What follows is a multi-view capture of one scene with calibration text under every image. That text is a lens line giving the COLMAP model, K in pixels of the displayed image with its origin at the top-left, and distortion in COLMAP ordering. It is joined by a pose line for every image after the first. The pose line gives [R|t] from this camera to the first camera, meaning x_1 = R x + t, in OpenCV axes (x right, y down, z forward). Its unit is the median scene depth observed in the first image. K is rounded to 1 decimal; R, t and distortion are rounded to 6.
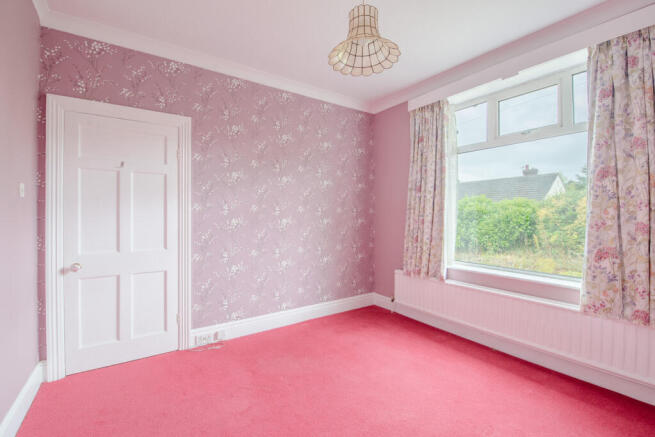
lens RADIAL K [[294.5, 0, 326.0], [0, 294.5, 217.6], [0, 0, 1]] dist [-0.003933, -0.000436]
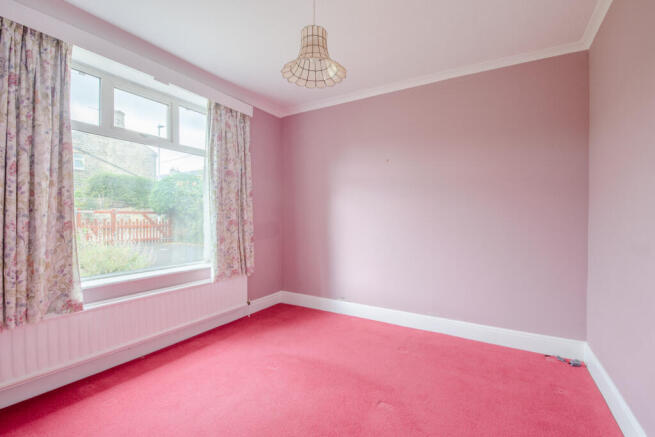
lens RADIAL K [[294.5, 0, 326.0], [0, 294.5, 217.6], [0, 0, 1]] dist [-0.003933, -0.000436]
pose [[-0.414899, -0.007838, 0.909834, -0.570187], [0.001746, 0.999954, 0.009410, -0.008420], [-0.909866, 0.005493, -0.414866, 0.913433]]
